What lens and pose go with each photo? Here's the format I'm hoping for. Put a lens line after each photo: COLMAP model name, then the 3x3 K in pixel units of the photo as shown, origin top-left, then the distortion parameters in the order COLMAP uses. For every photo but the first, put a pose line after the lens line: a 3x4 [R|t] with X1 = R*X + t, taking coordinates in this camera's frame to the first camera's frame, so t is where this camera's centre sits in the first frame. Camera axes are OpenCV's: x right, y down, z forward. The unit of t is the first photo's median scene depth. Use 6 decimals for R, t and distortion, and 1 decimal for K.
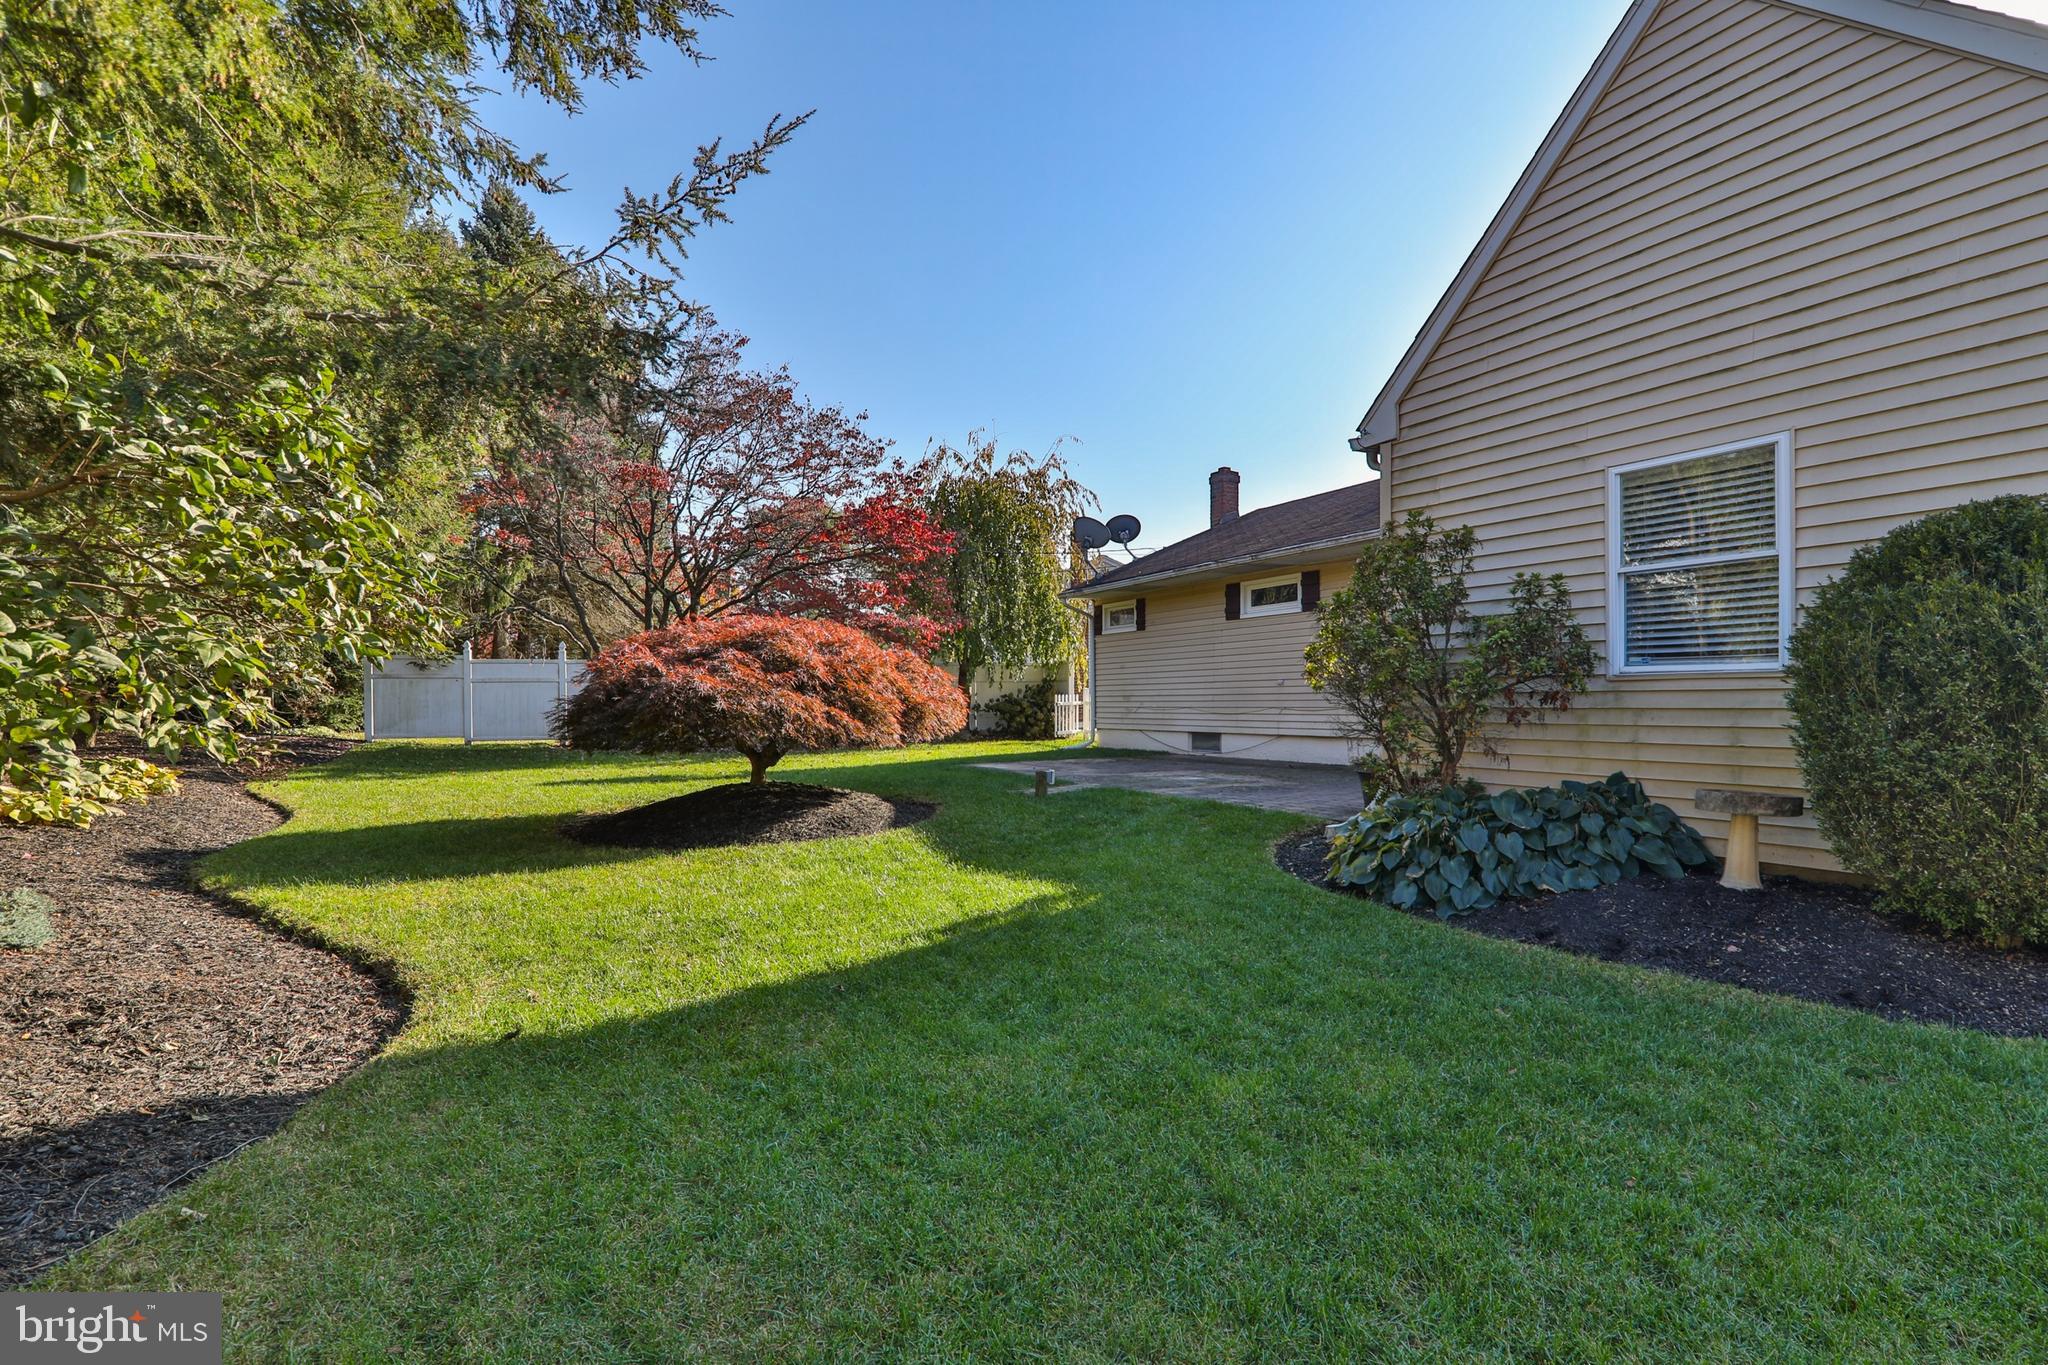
lens RADIAL K [[998.5, 0, 1042.1], [0, 998.5, 708.9], [0, 0, 1]] dist [-0.020917, 0.001778]
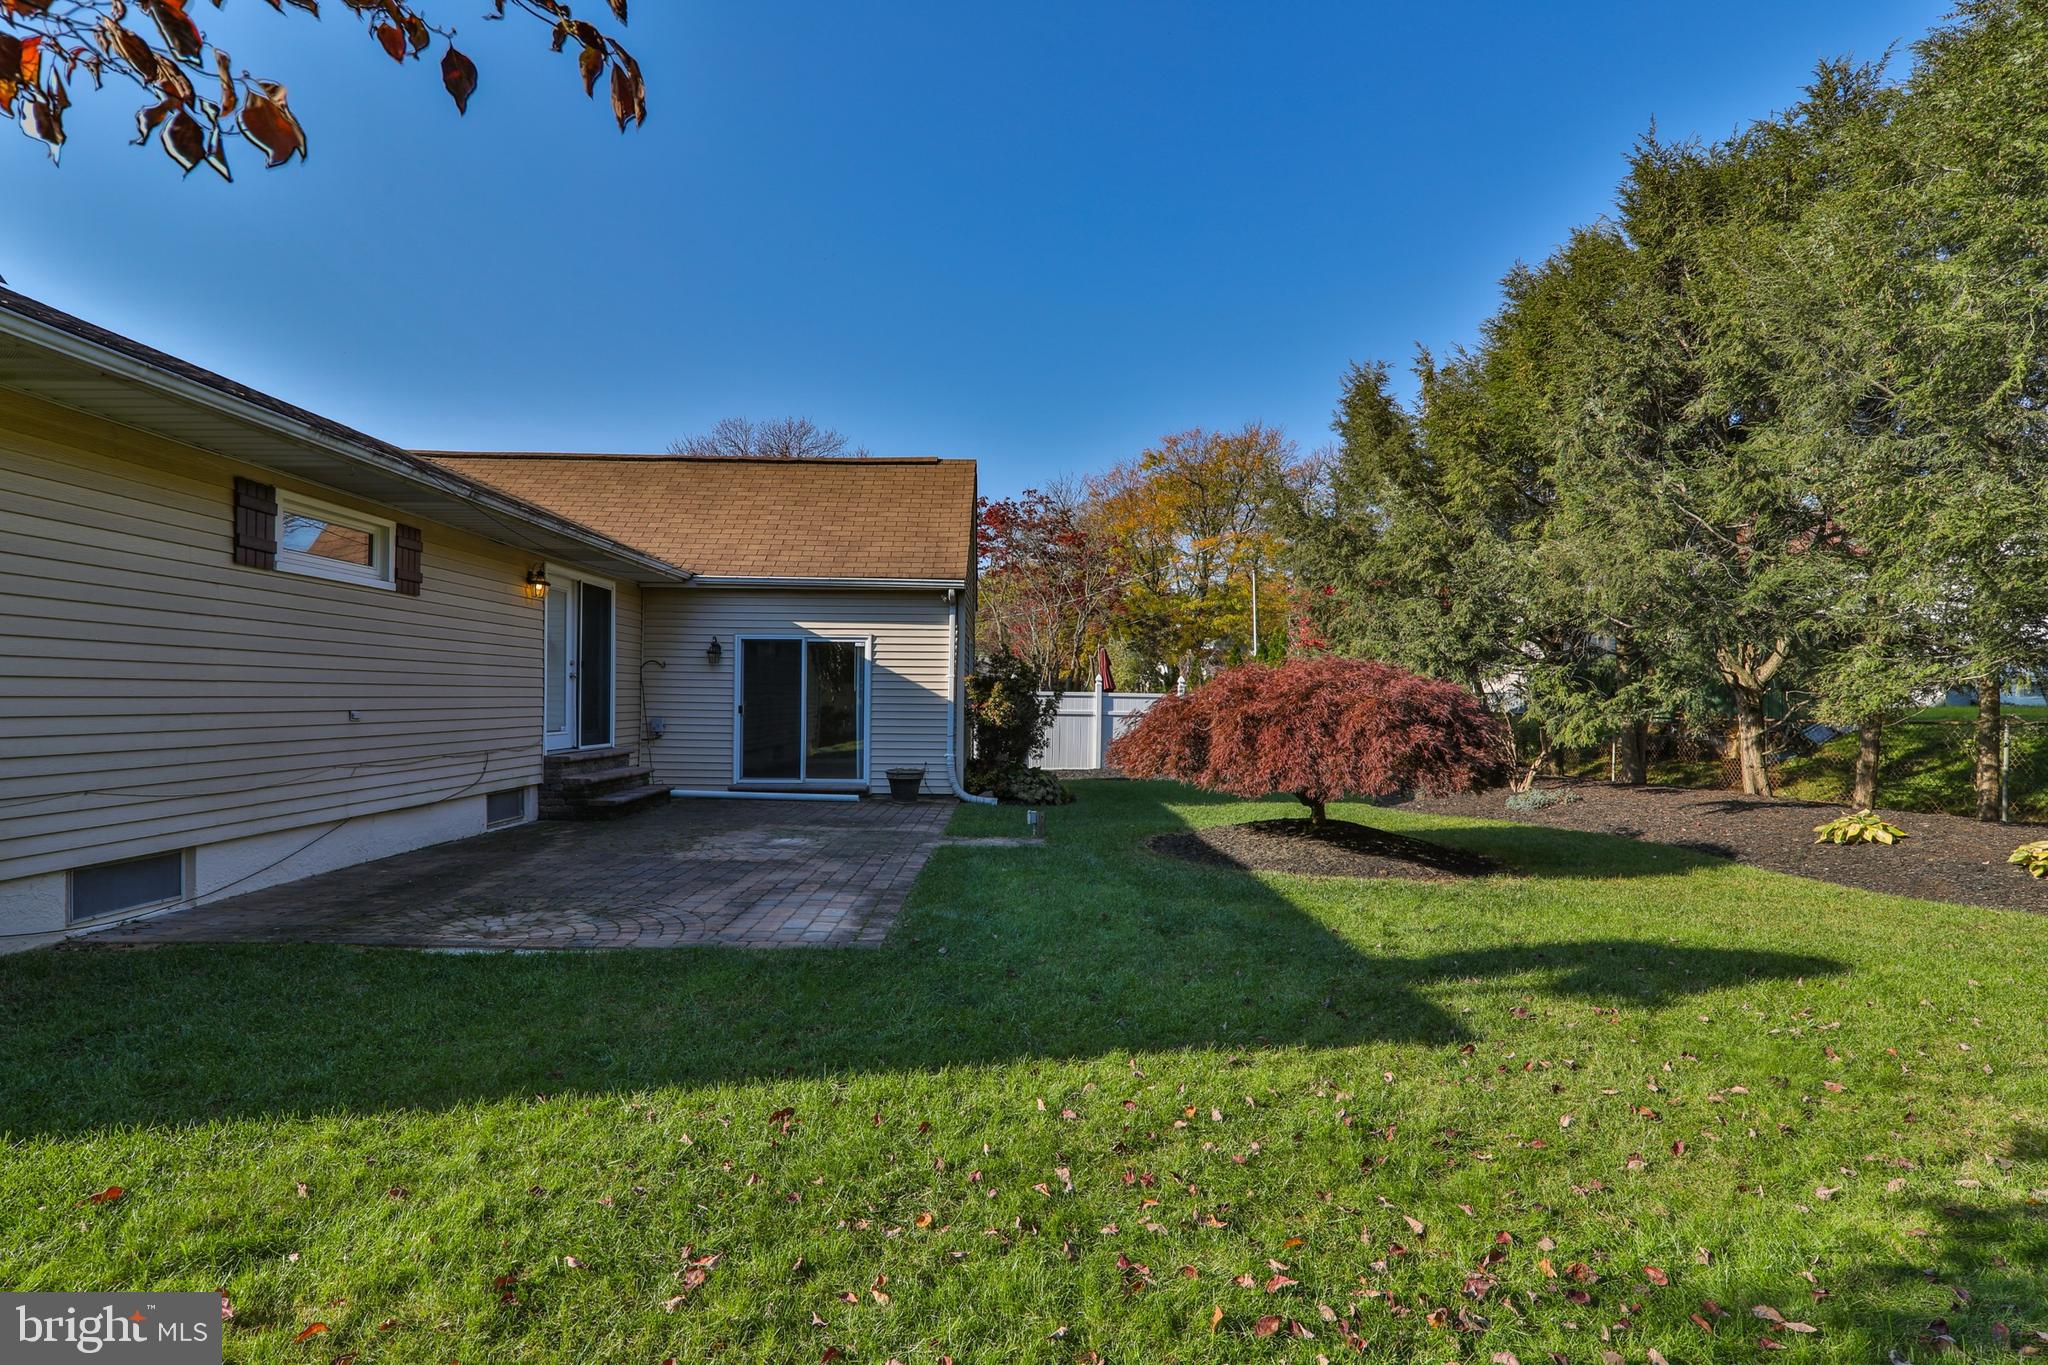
lens RADIAL K [[998.5, 0, 1042.1], [0, 998.5, 708.9], [0, 0, 1]] dist [-0.020917, 0.001778]
pose [[-0.896541, -0.008396, 0.442882, -0.694289], [-0.001538, 0.999873, 0.015843, -0.086970], [-0.442959, 0.013523, -0.896440, 2.902444]]
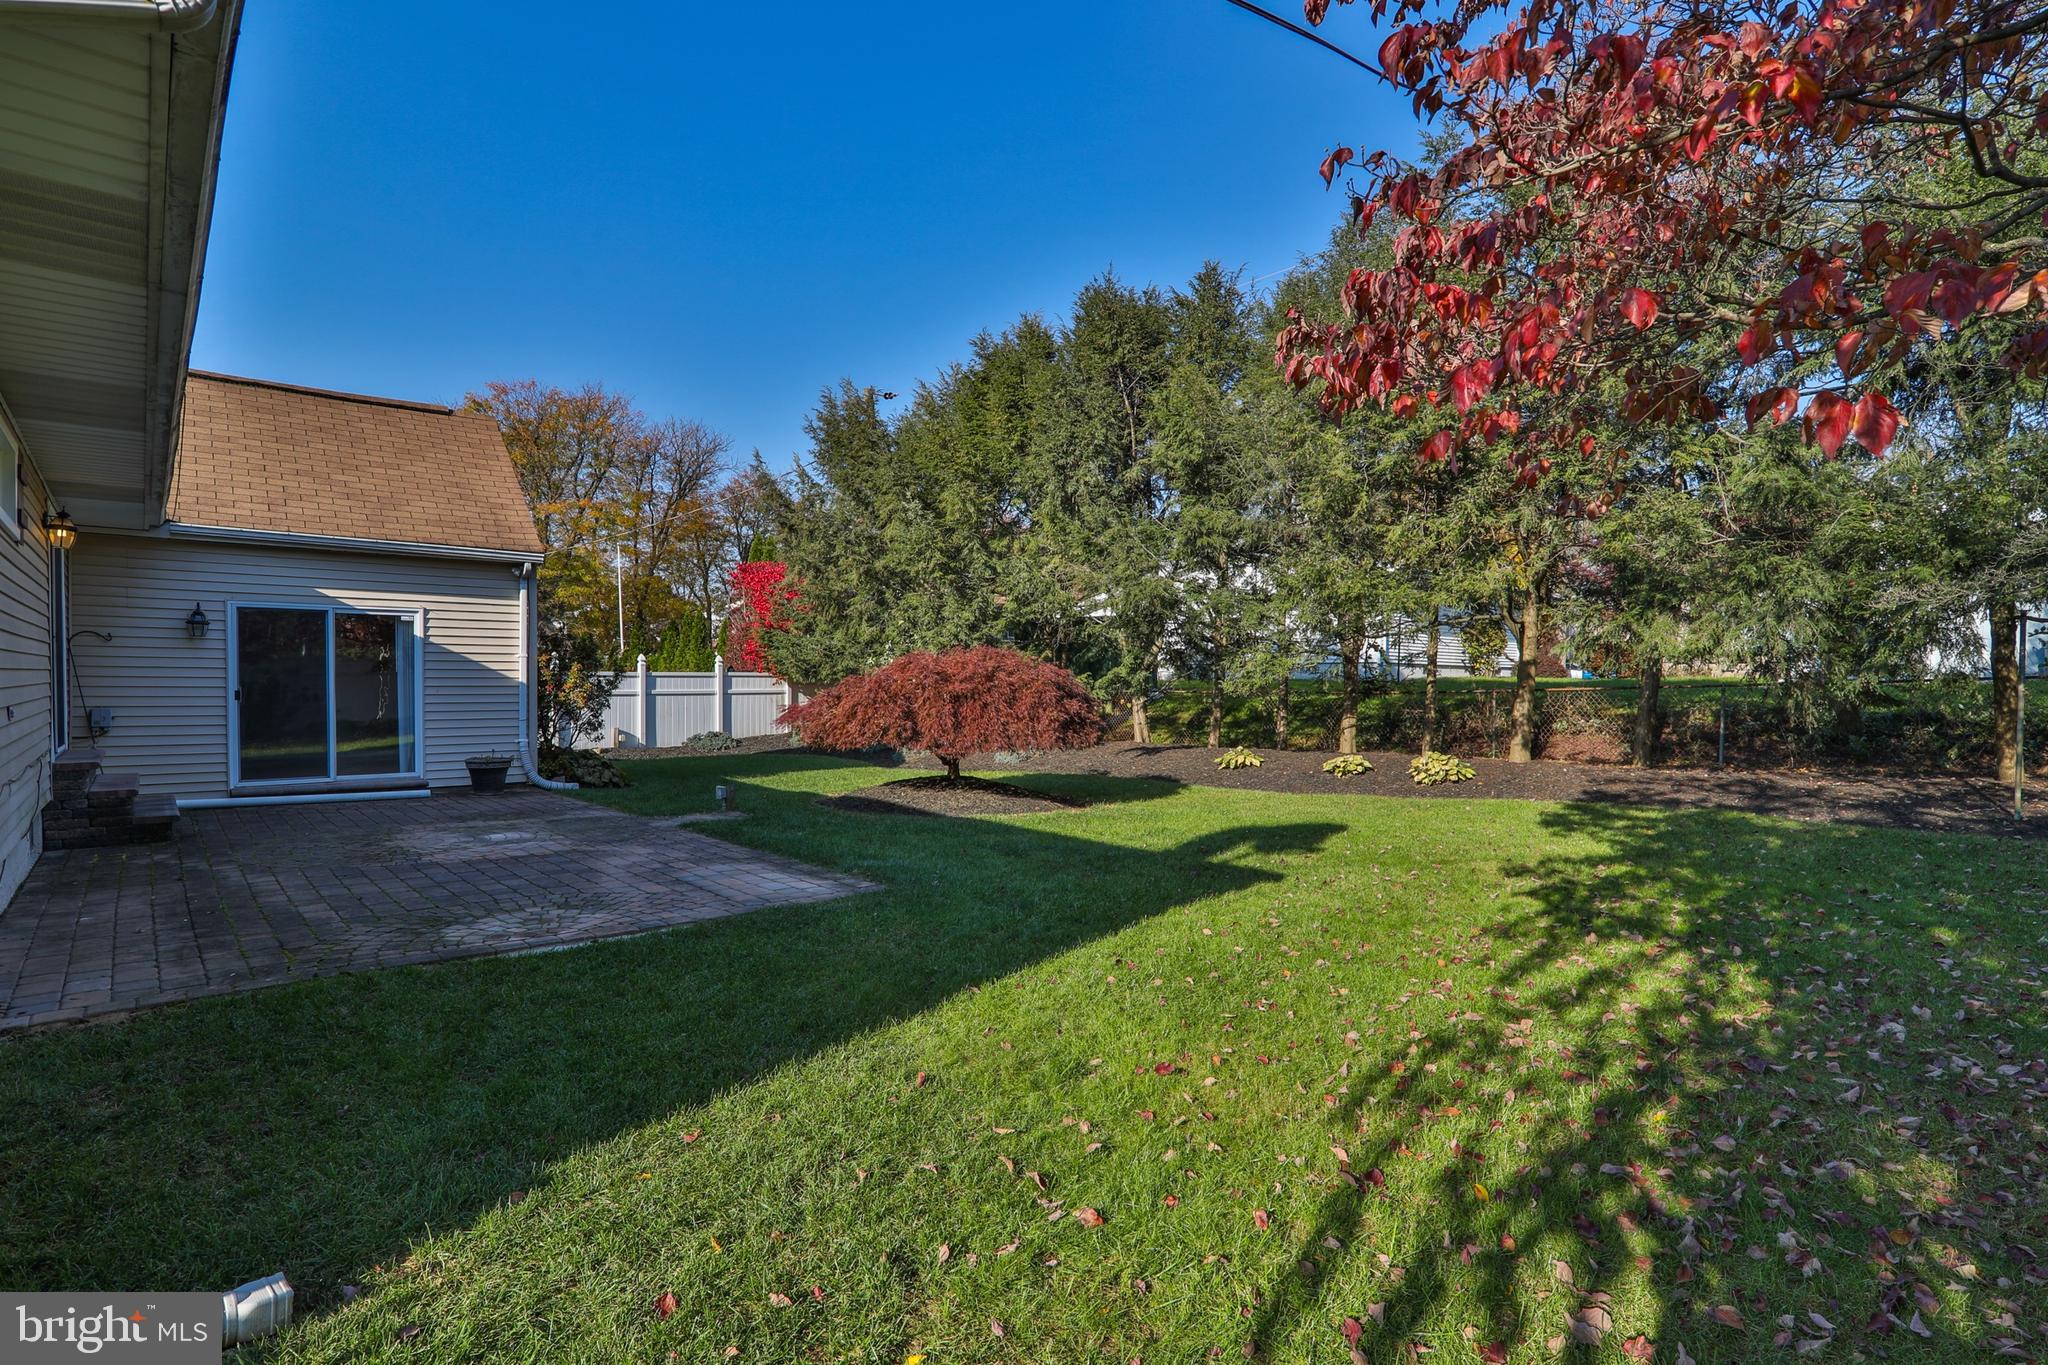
lens RADIAL K [[998.5, 0, 1042.1], [0, 998.5, 708.9], [0, 0, 1]] dist [-0.020917, 0.001778]
pose [[-0.969457, 0.005973, -0.245190, -0.106229], [-0.003910, 0.999200, 0.039800, -0.099484], [0.245232, 0.039543, -0.968658, 3.240070]]
